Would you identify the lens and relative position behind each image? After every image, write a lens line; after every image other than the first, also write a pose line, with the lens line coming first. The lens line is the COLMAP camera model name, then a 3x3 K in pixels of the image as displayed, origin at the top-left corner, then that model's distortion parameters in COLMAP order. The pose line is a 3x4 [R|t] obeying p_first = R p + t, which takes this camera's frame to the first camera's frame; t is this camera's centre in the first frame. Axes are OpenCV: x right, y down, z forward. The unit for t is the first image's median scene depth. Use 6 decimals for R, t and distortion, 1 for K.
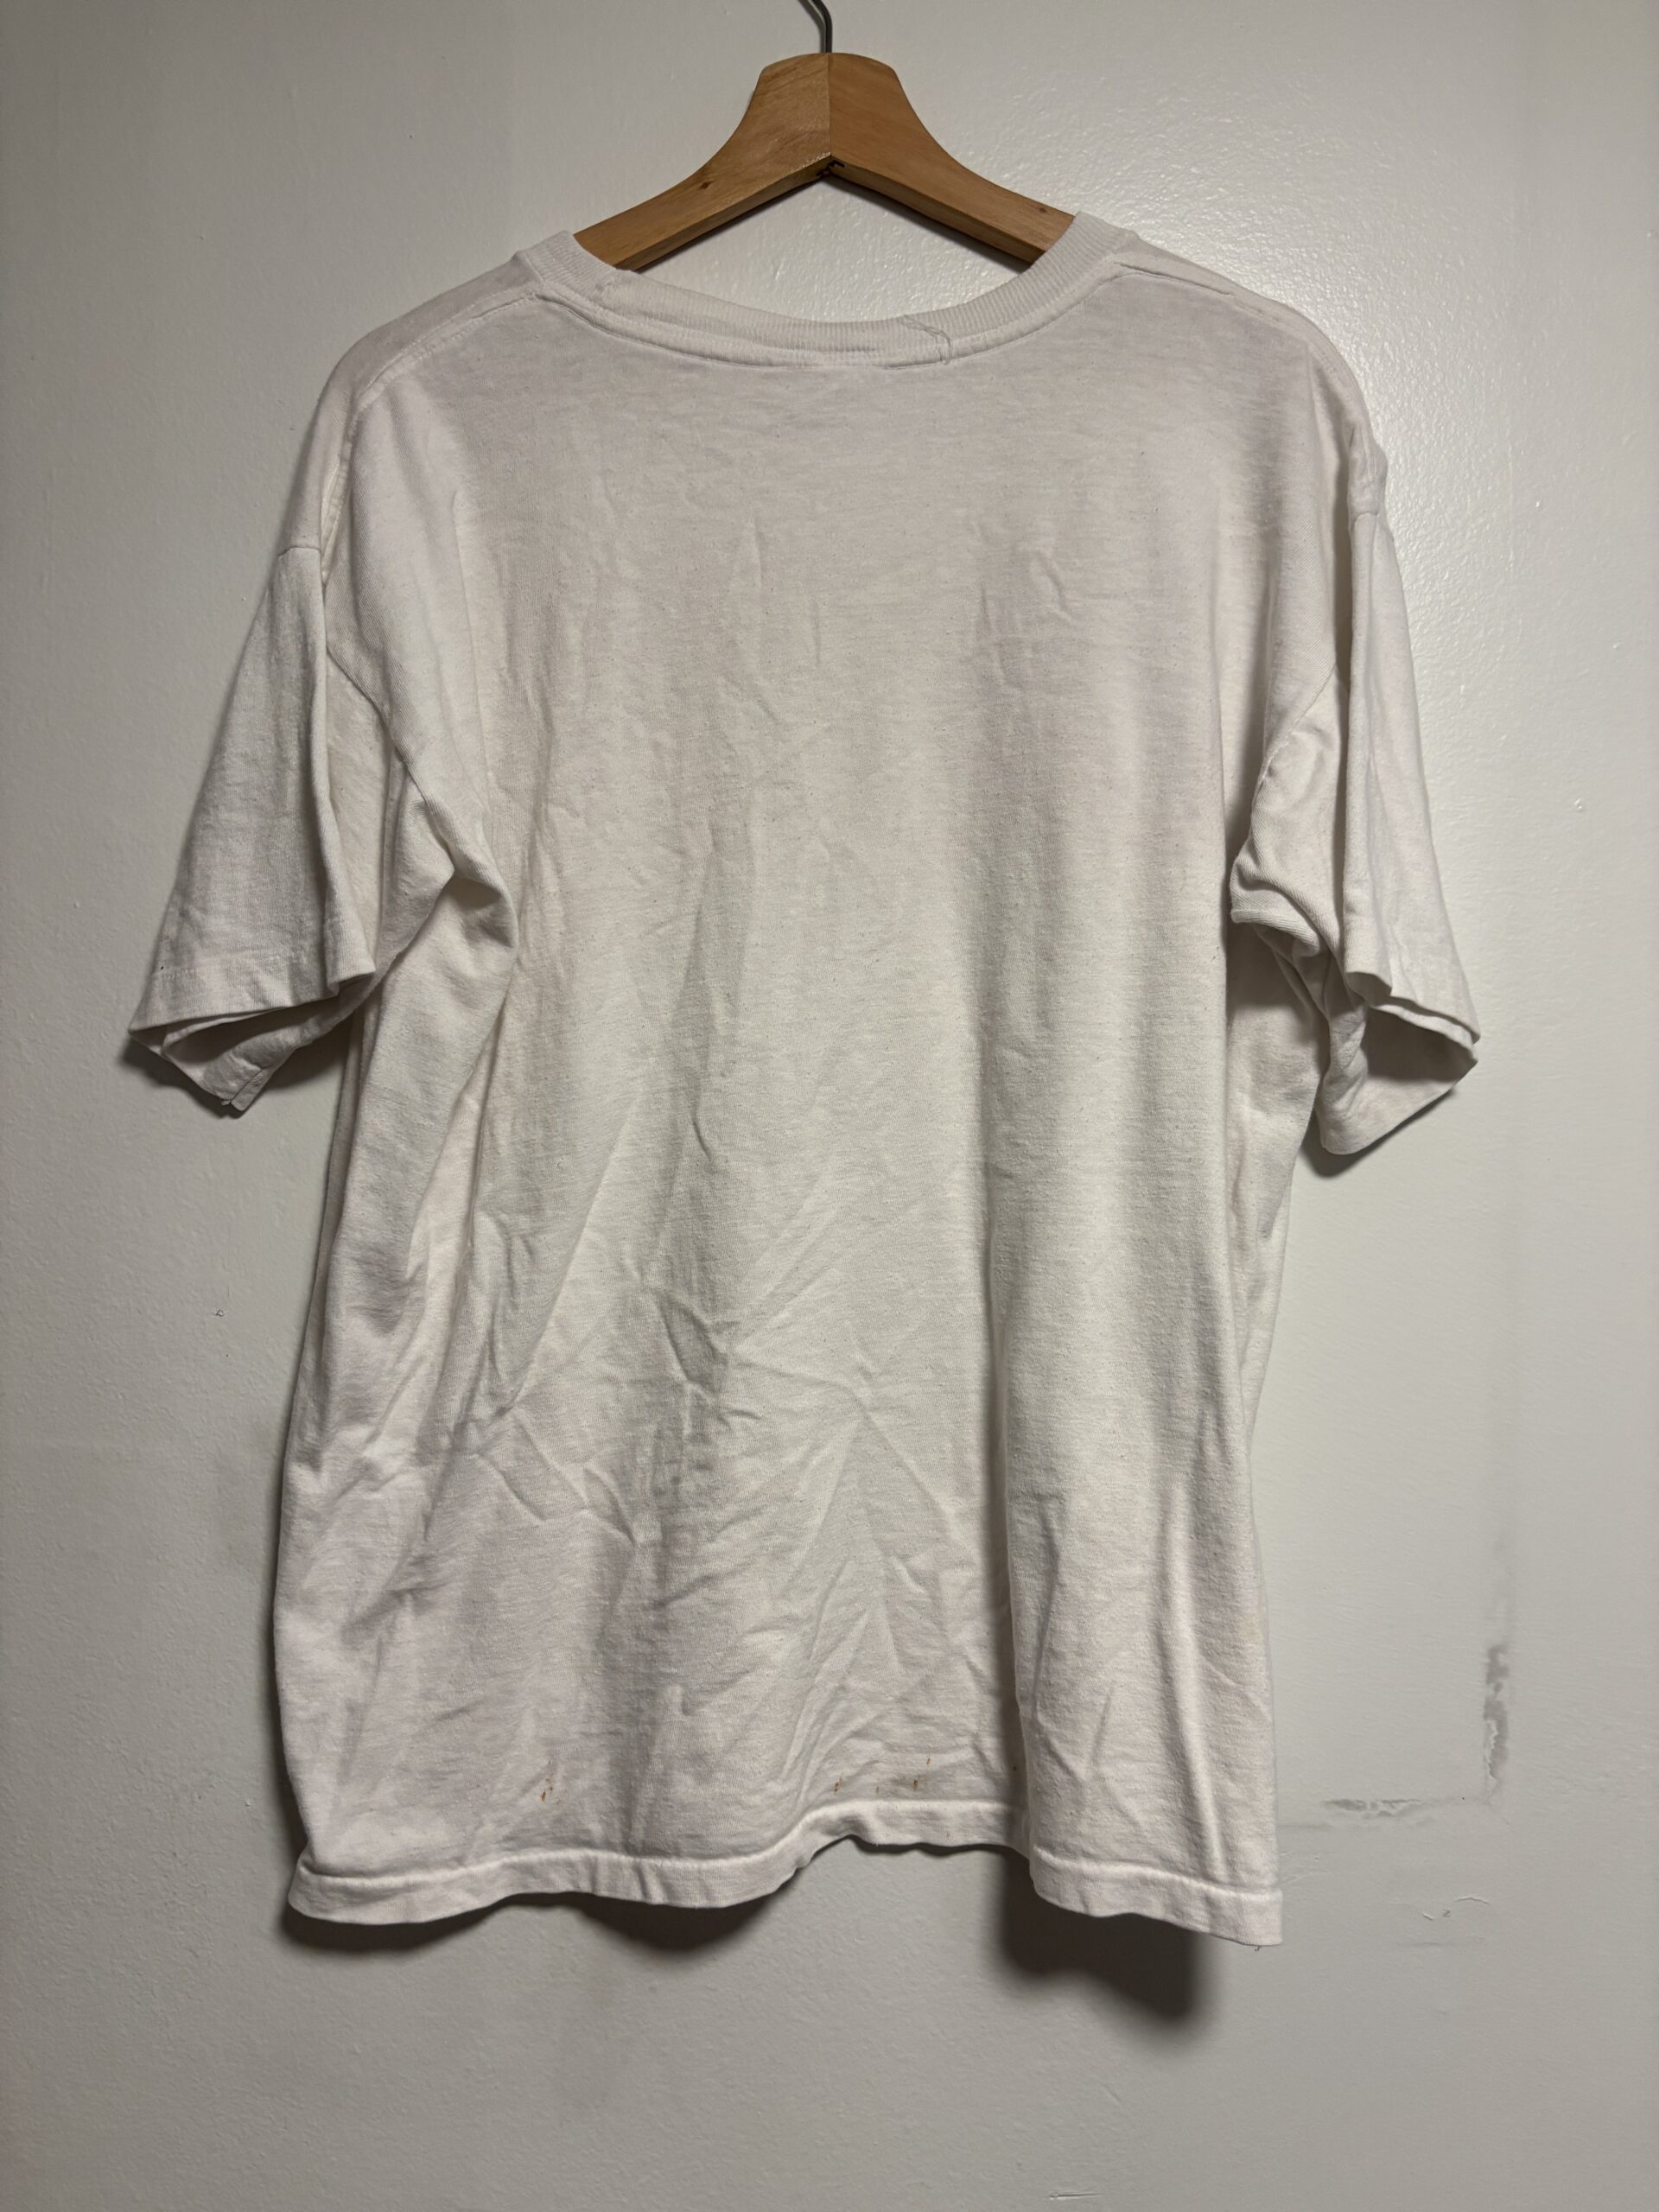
lens RADIAL K [[1633.9, 0, 830.2], [0, 1633.9, 1131.9], [0, 0, 1]] dist [0.008986, -0.028566]
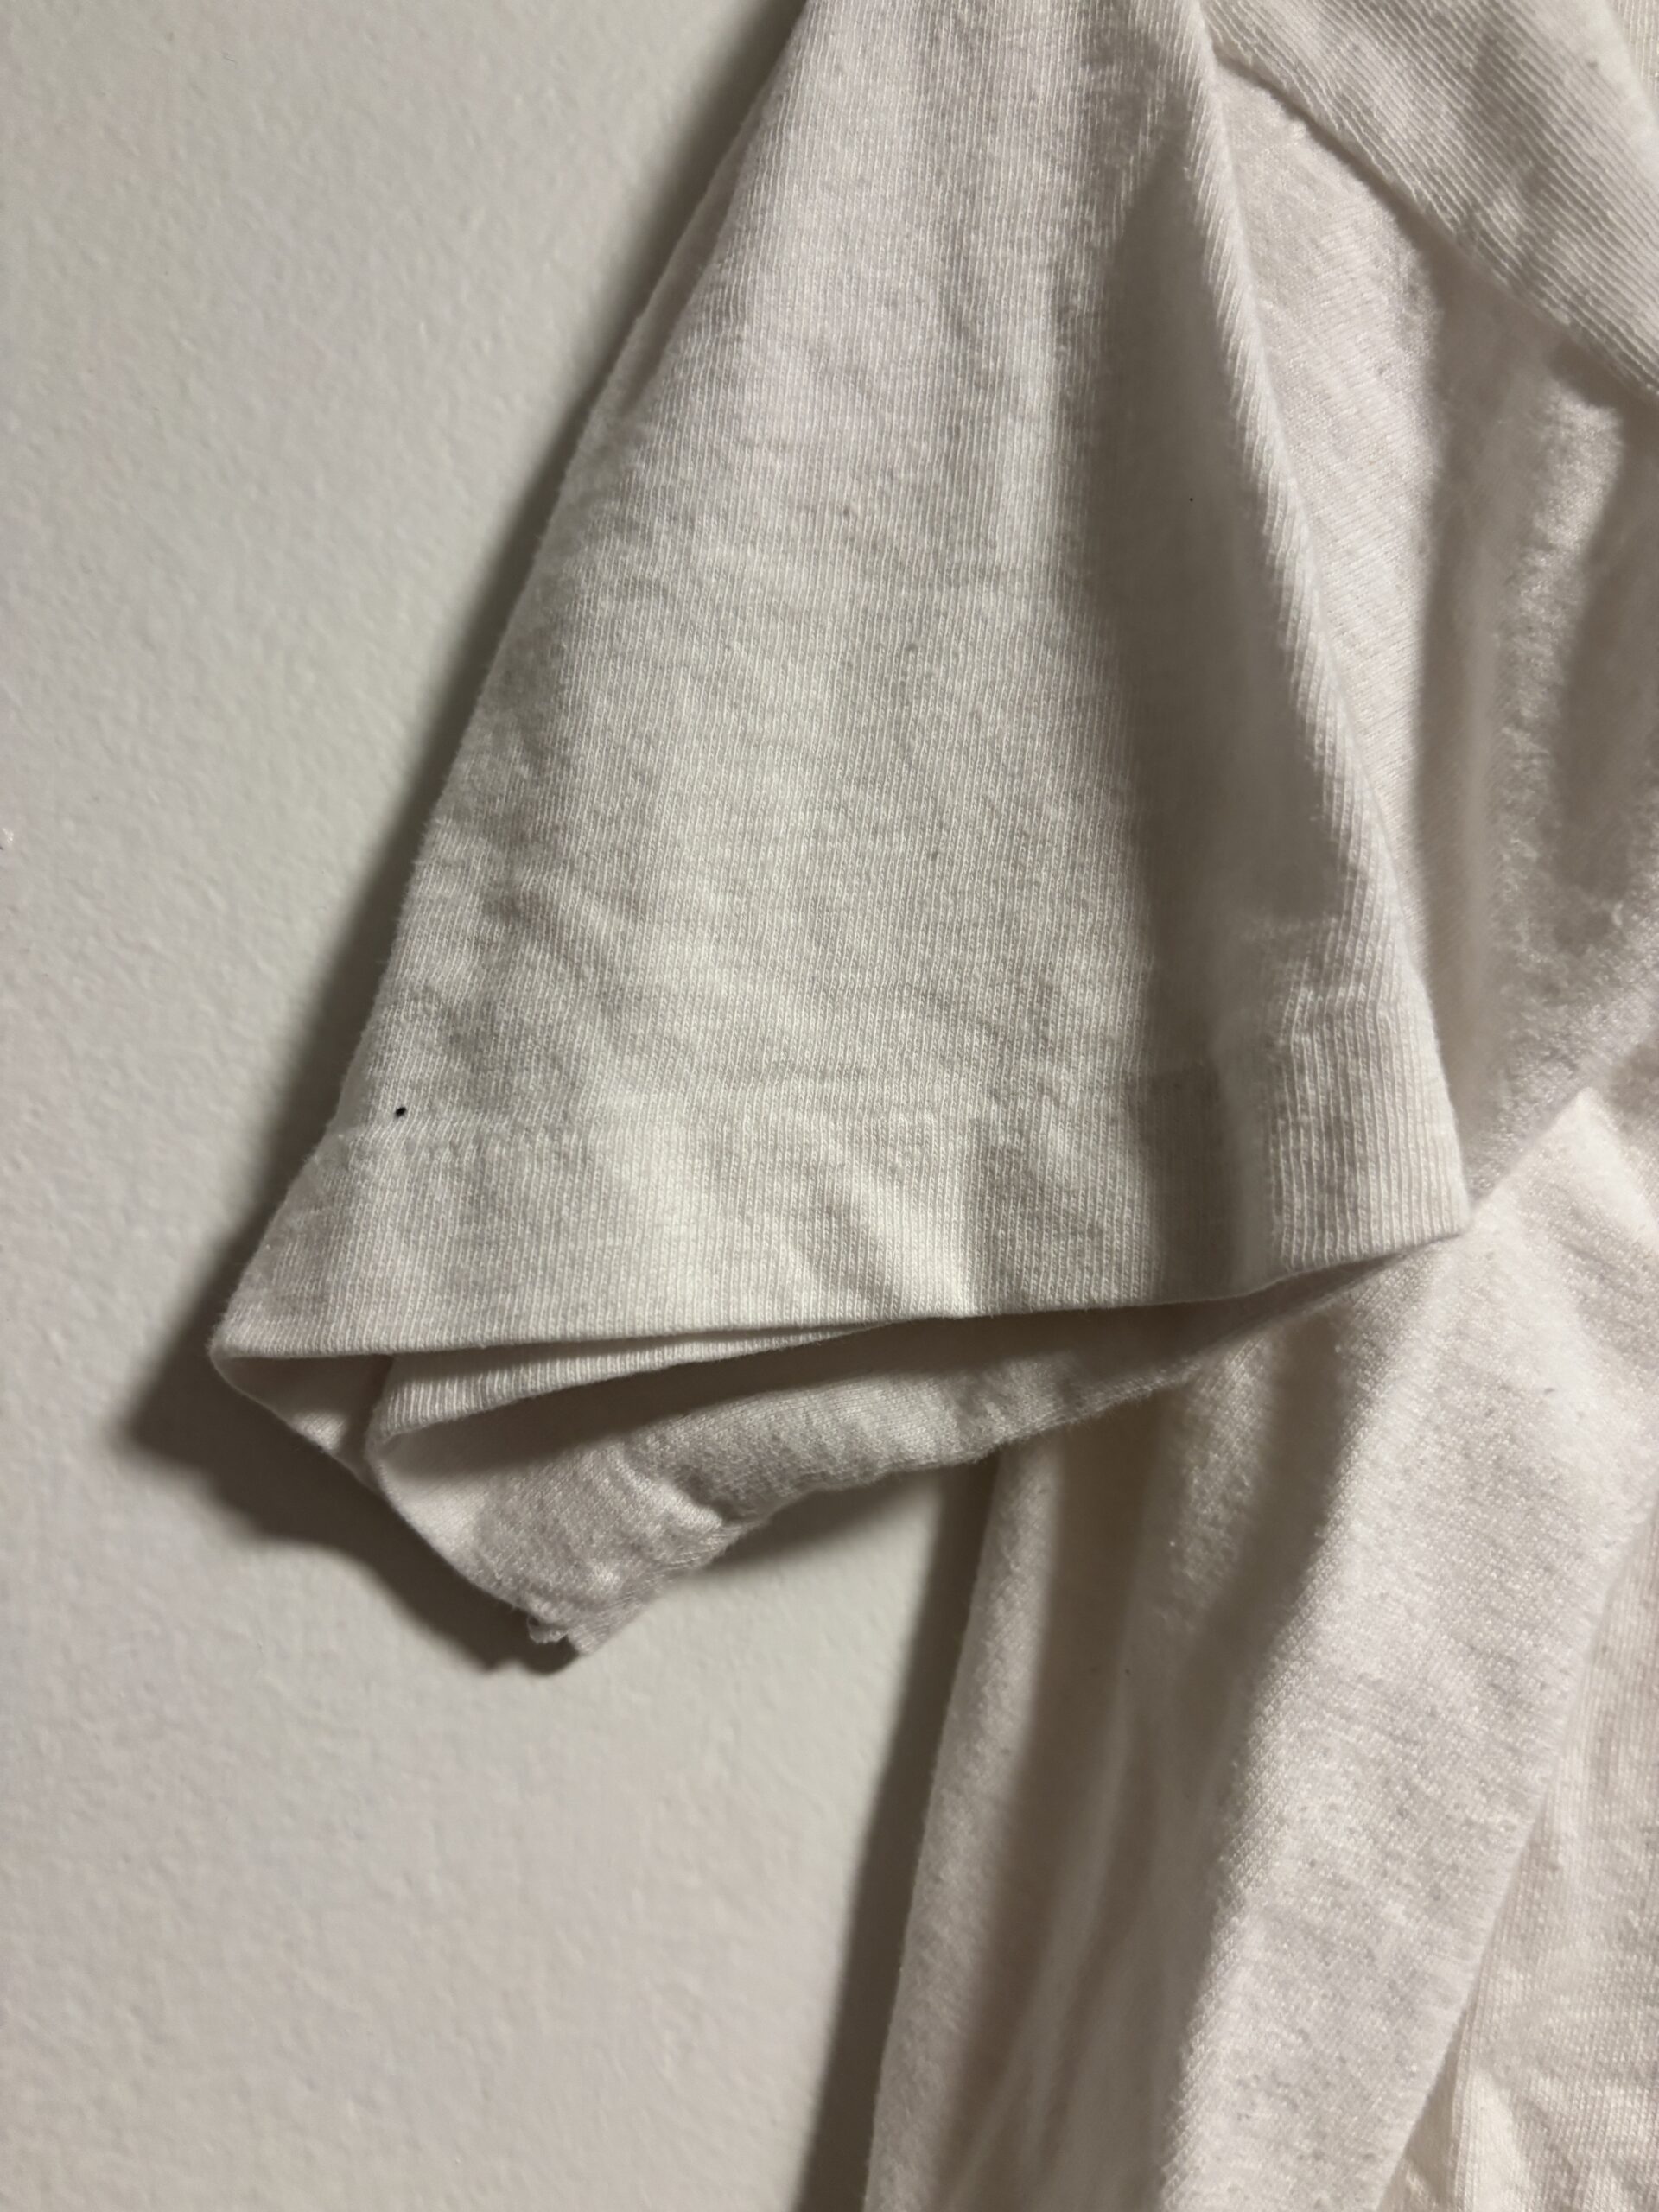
lens RADIAL K [[1633.9, 0, 773.5], [0, 1633.9, 1147.9], [0, 0, 1]] dist [0.008986, -0.028566]
pose [[0.973550, 0.084969, 0.212085, -0.411914], [-0.067794, 0.993899, -0.086995, -0.078142], [-0.218184, 0.070316, 0.973371, 0.755943]]
